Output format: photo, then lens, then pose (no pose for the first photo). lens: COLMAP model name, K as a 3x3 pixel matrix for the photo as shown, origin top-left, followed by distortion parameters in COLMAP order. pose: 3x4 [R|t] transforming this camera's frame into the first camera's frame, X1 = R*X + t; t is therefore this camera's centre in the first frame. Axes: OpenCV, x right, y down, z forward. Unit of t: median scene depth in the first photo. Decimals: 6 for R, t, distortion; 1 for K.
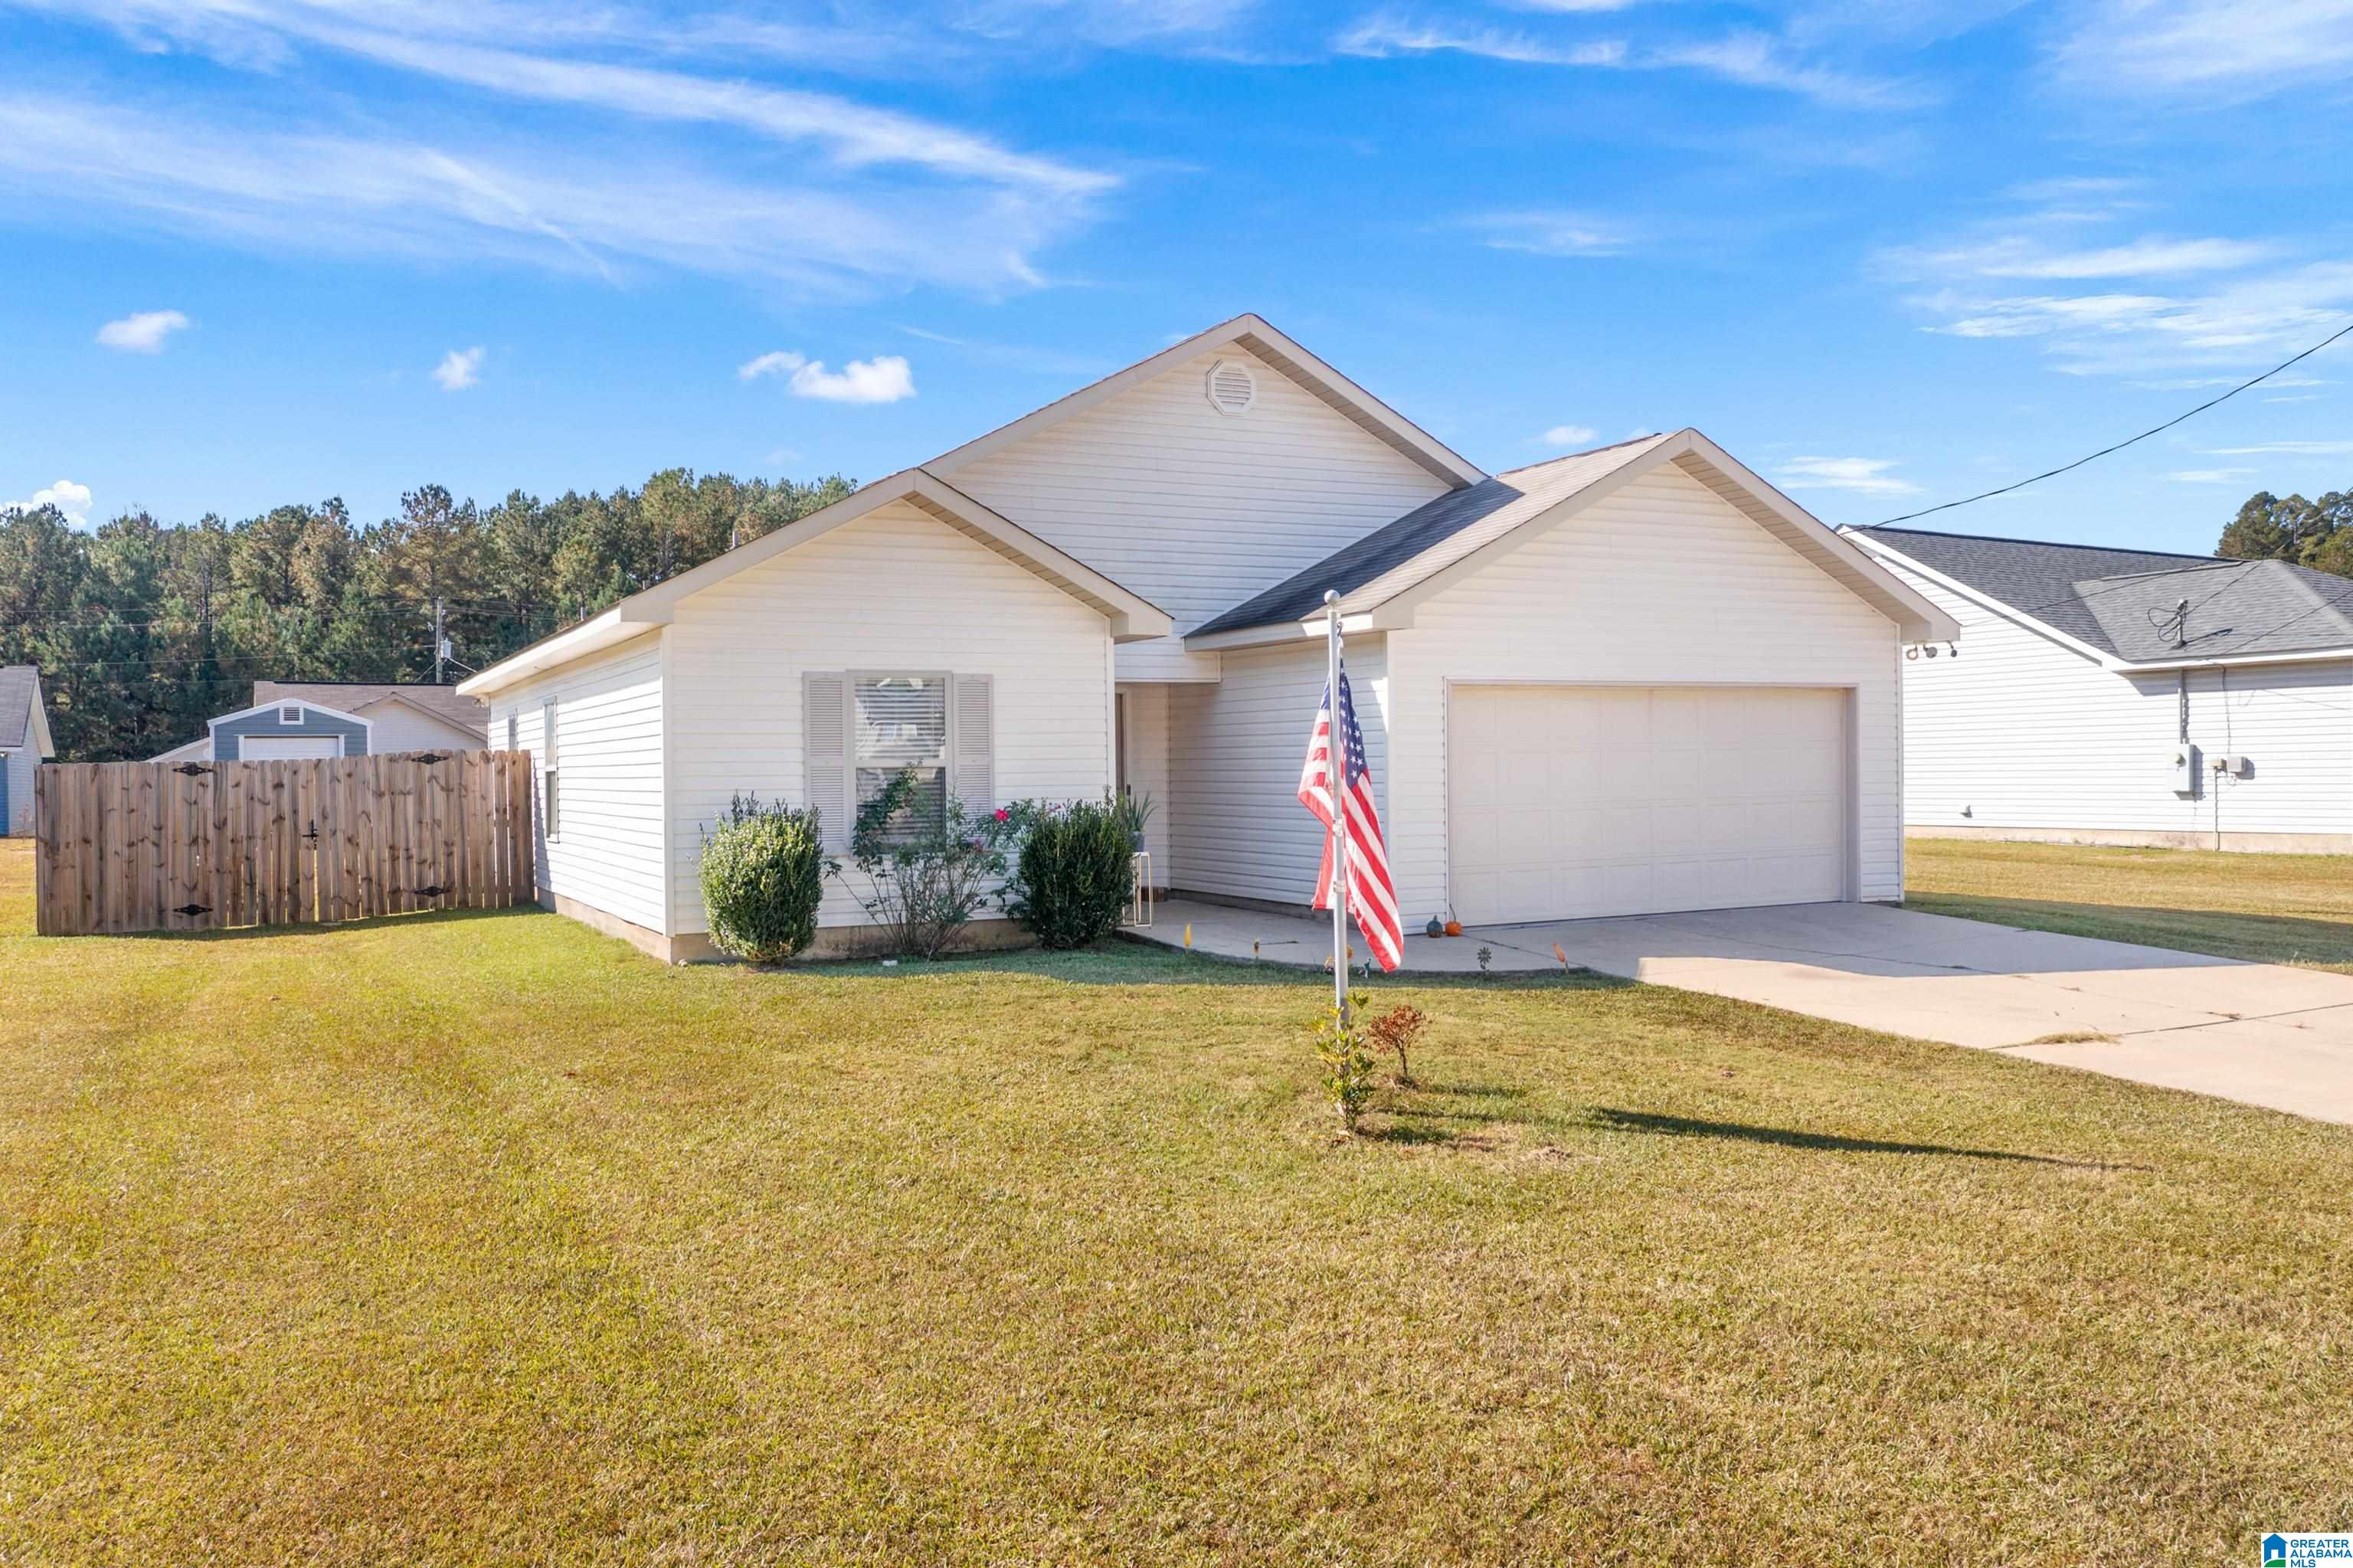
lens RADIAL K [[1865.7, 0, 1181.2], [0, 1865.7, 809.9], [0, 0, 1]] dist [-0.021145, -0.003103]
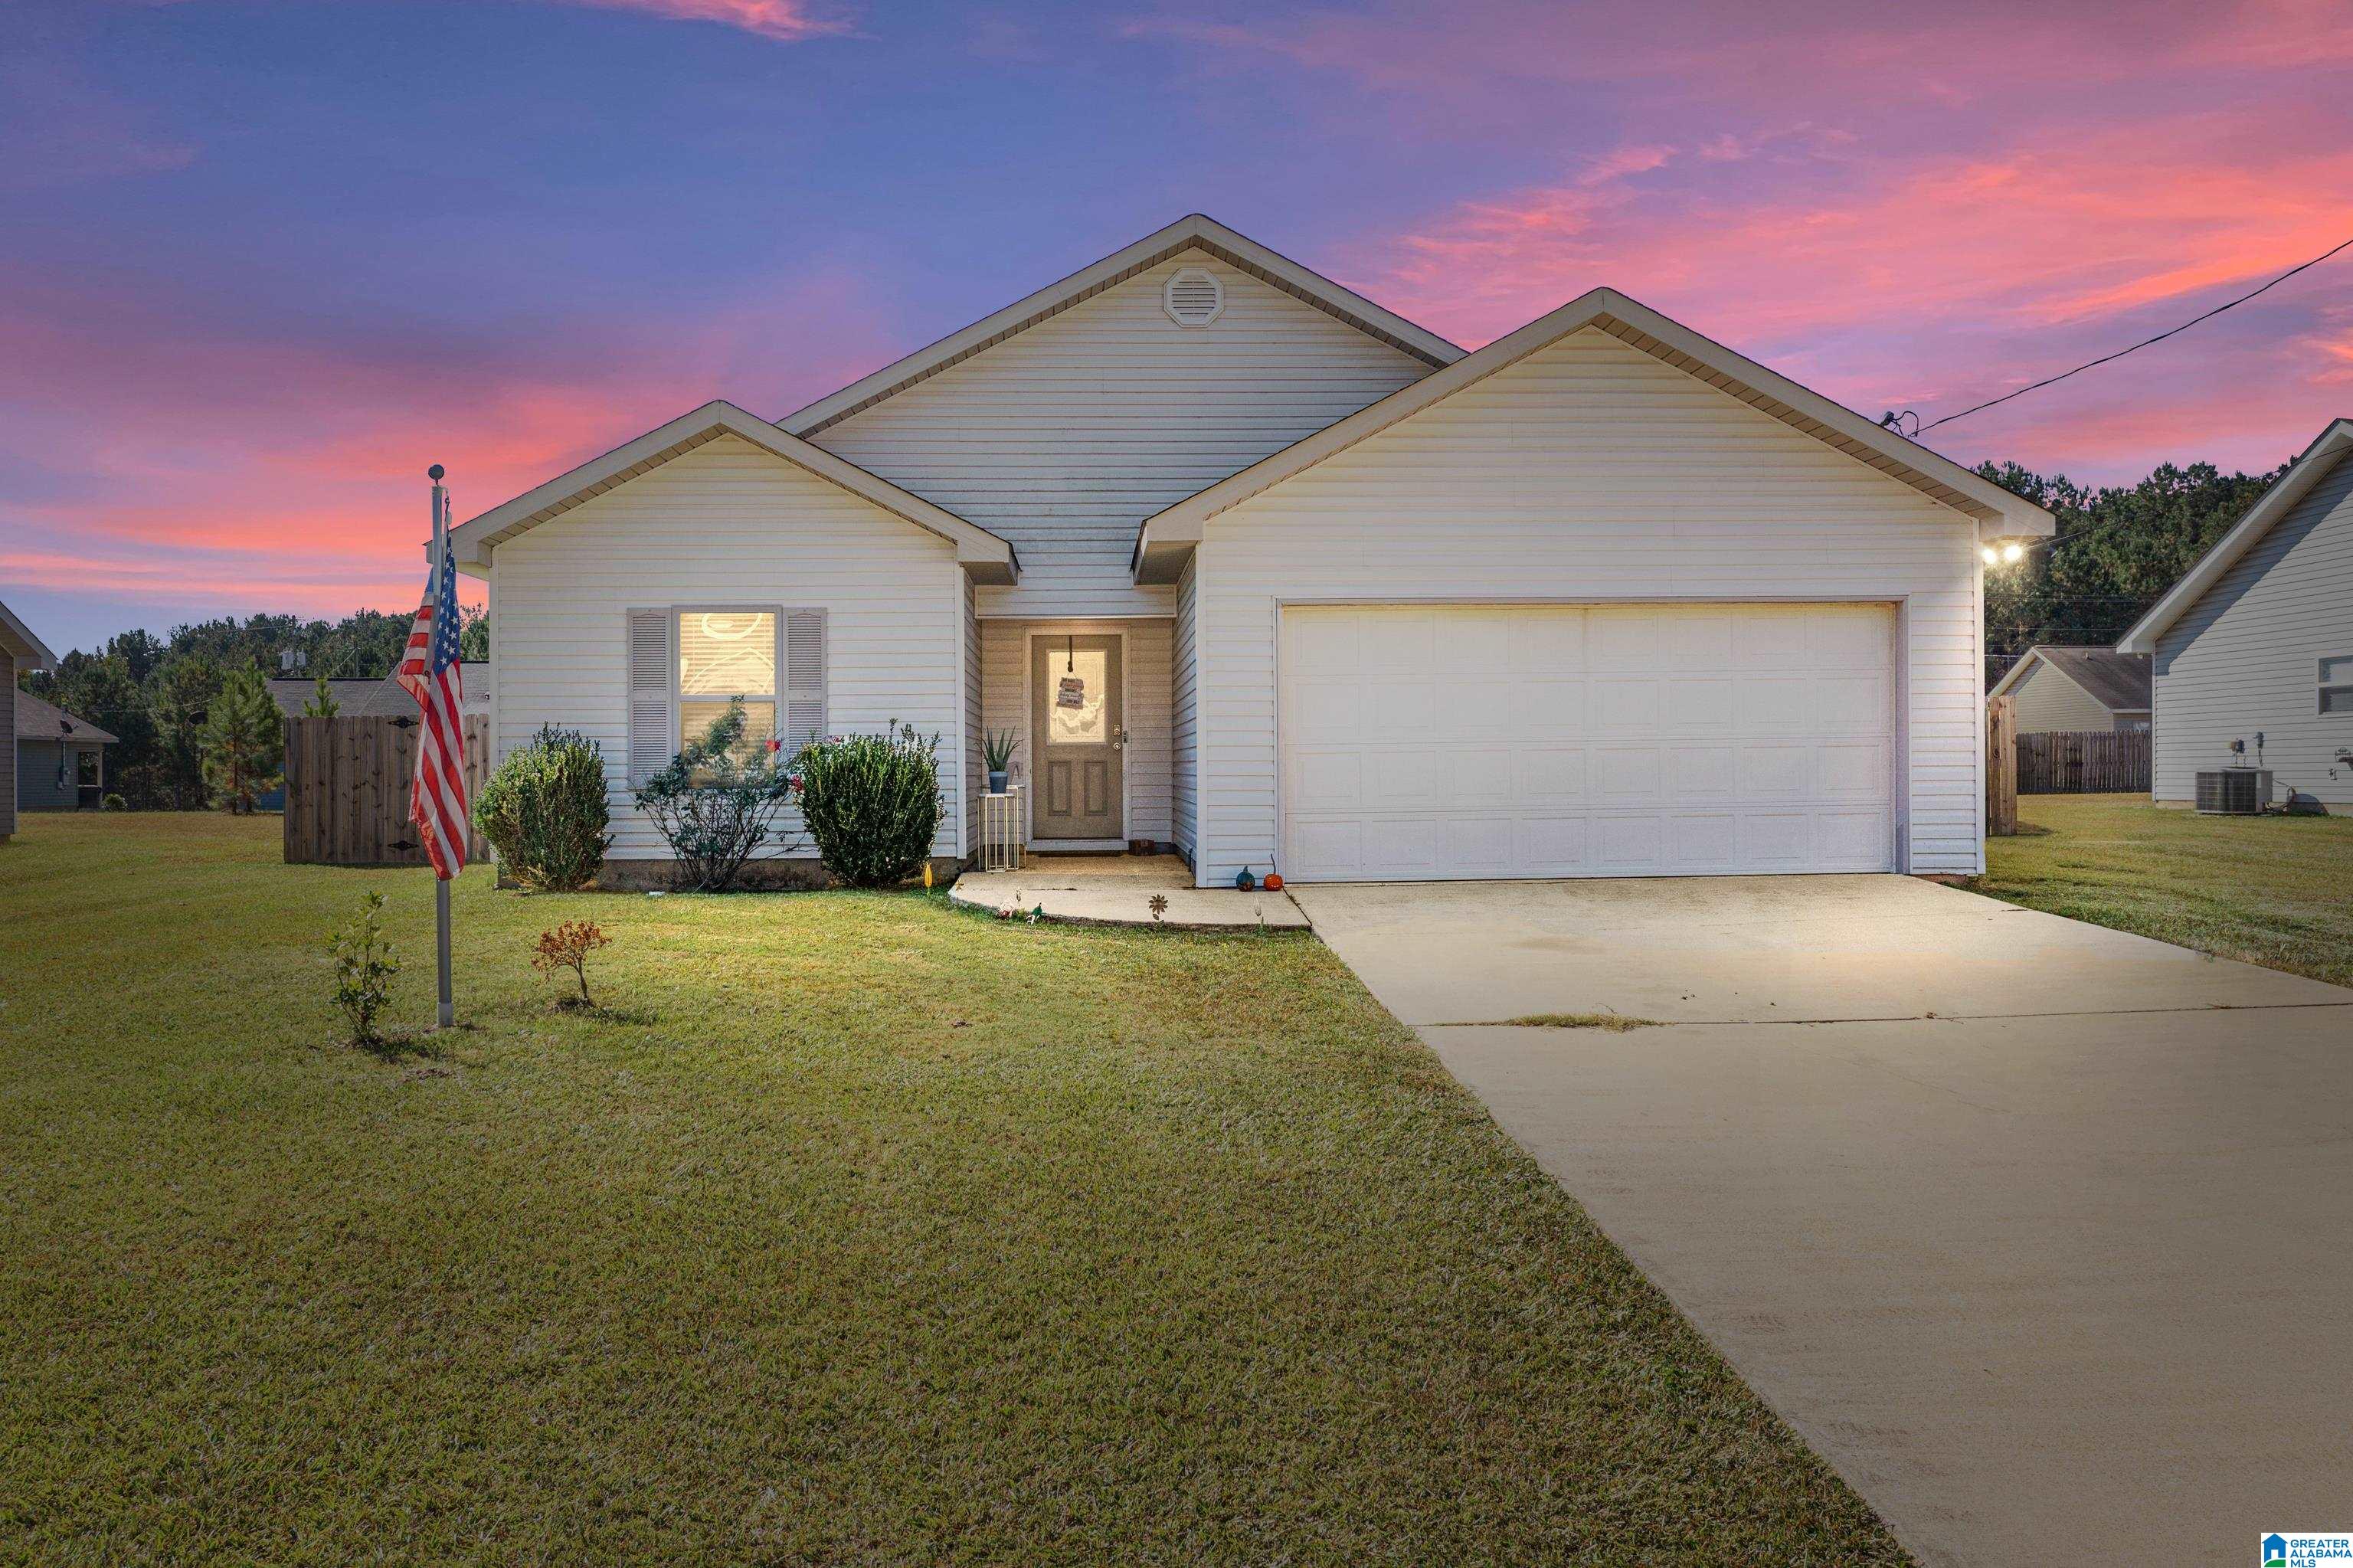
lens RADIAL K [[1886.4, 0, 1176.5], [0, 1886.4, 784.0], [0, 0, 1]] dist [-0.015264, 0.008725]
pose [[0.913693, 0.006983, -0.406345, 0.366232], [-0.011316, 0.999902, -0.008261, 0.020158], [0.406247, 0.012147, 0.913683, 0.135151]]
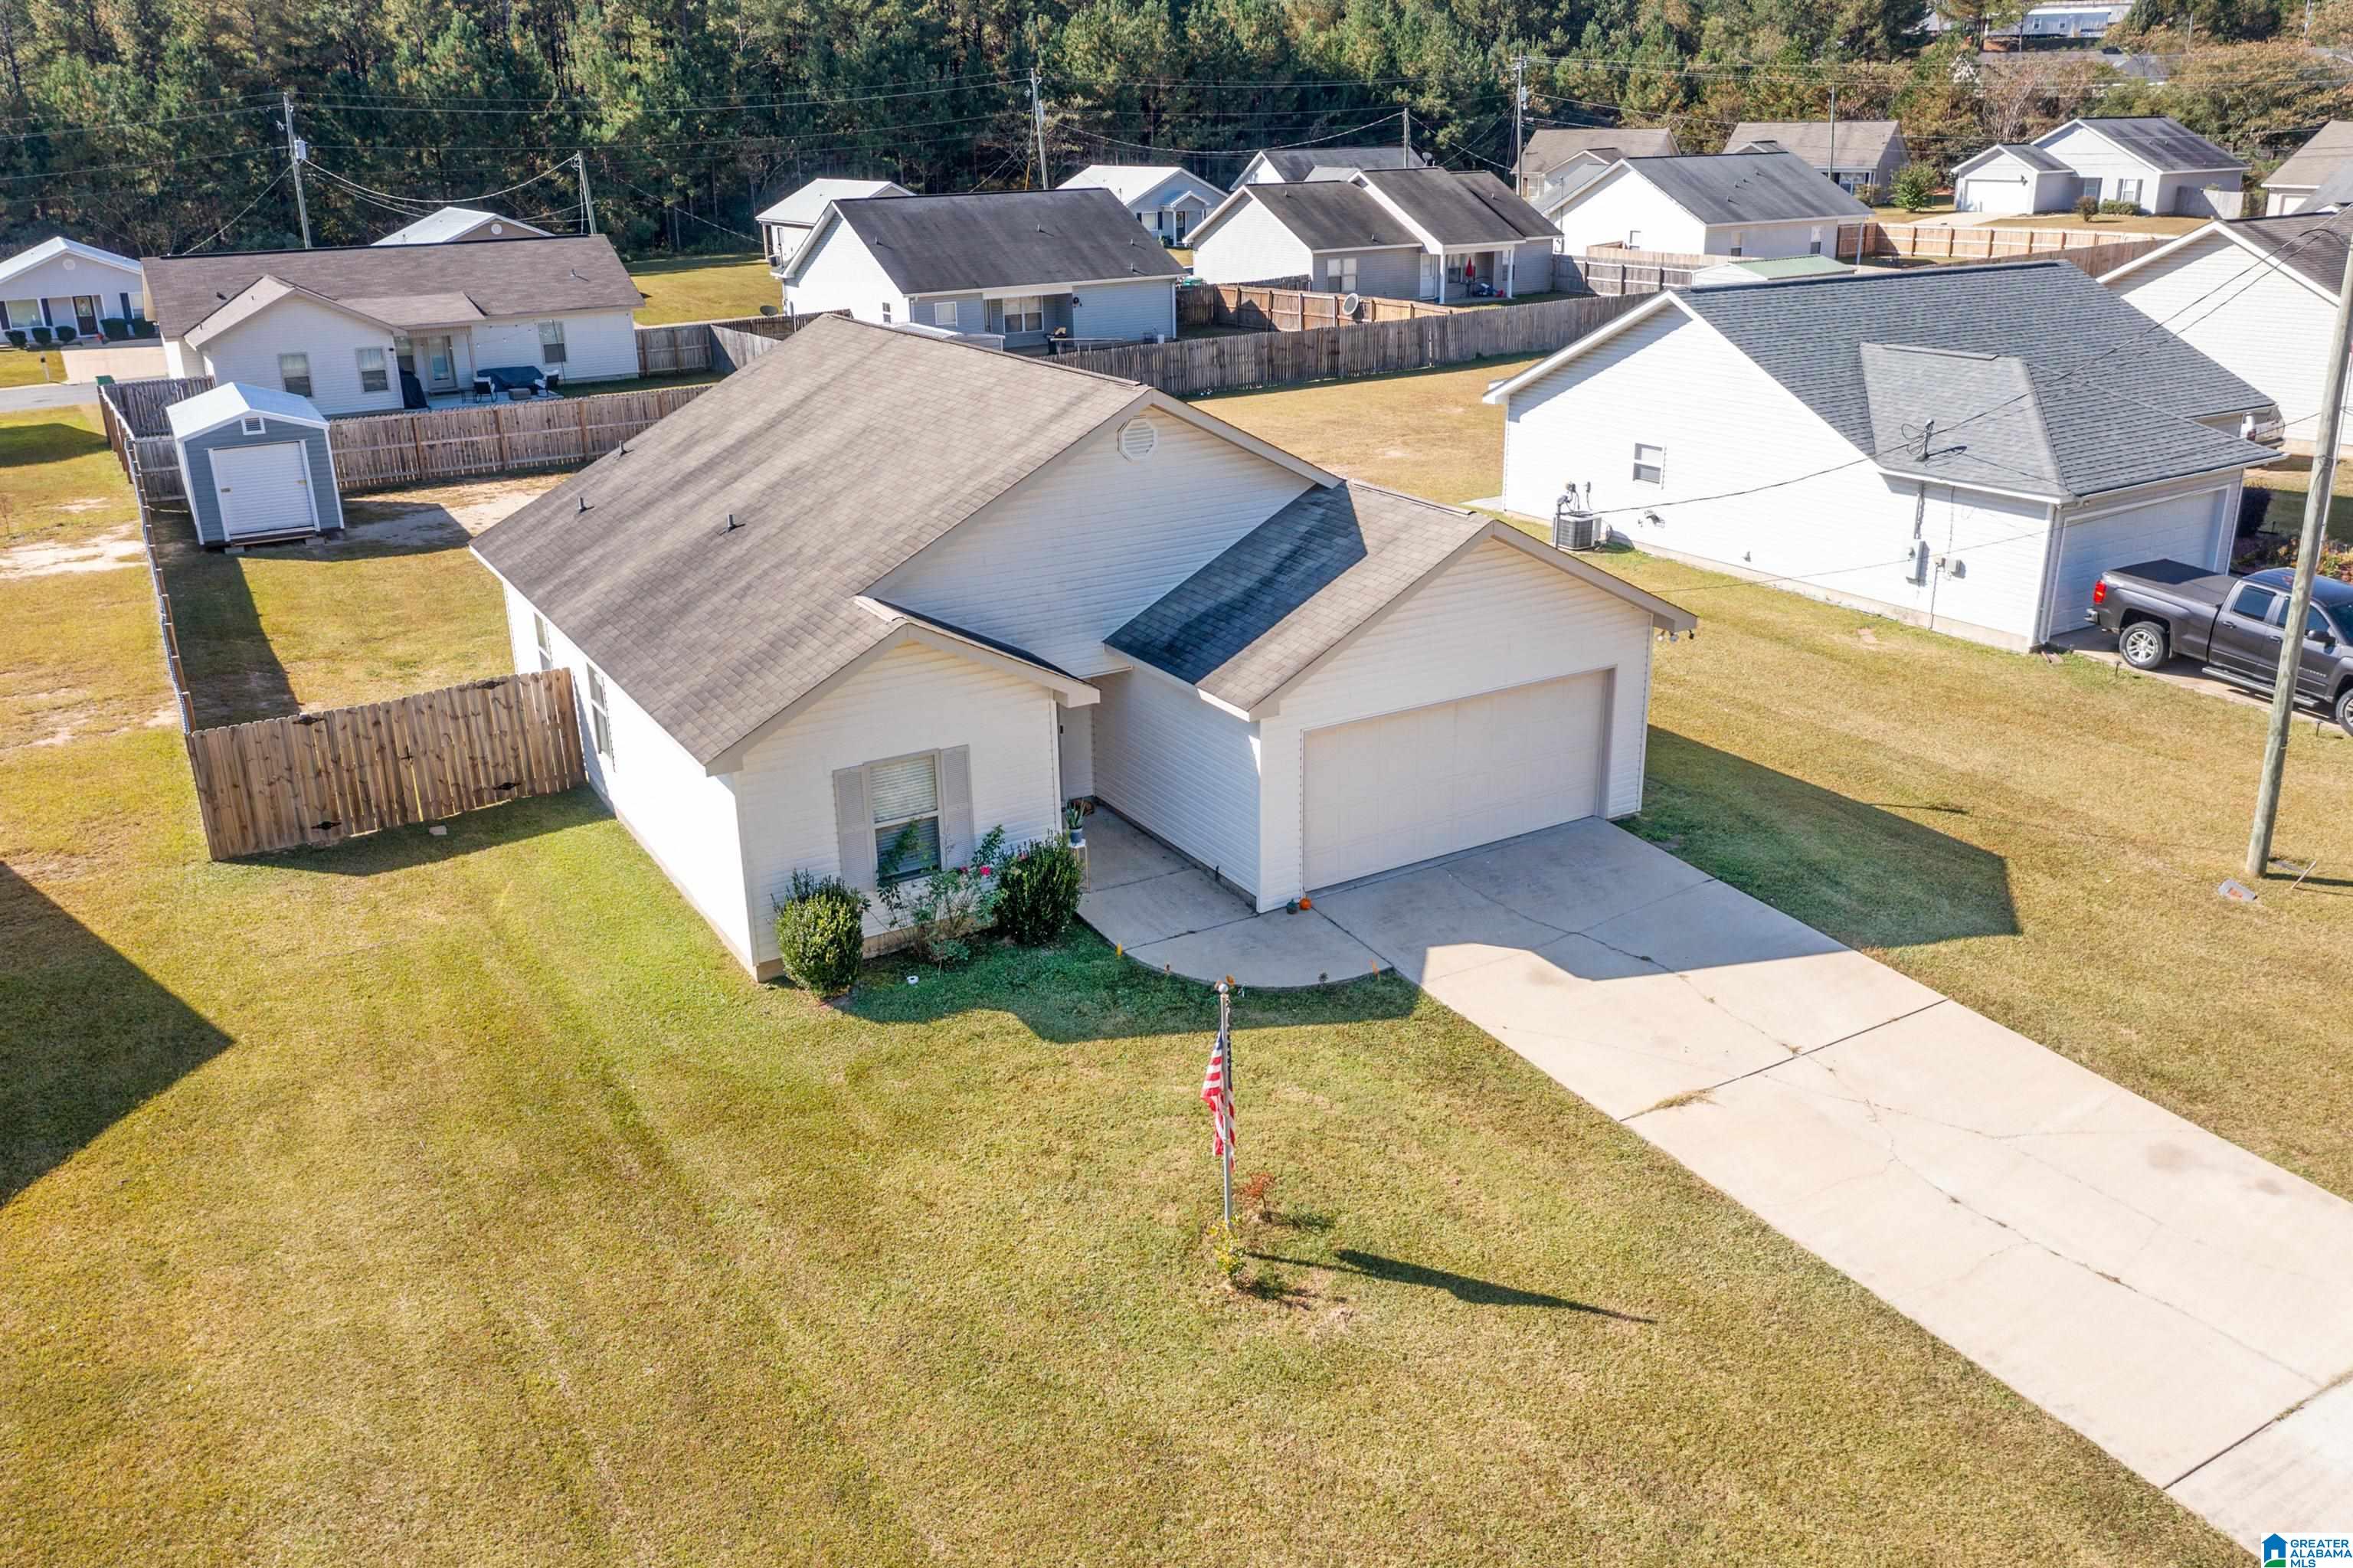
lens RADIAL K [[1865.7, 0, 1181.2], [0, 1865.7, 809.9], [0, 0, 1]] dist [-0.021145, -0.003103]
pose [[0.997823, -0.029960, 0.058751, -0.022120], [0.008442, 0.941550, 0.336769, -0.375980], [-0.065406, -0.335540, 0.939753, -0.229260]]
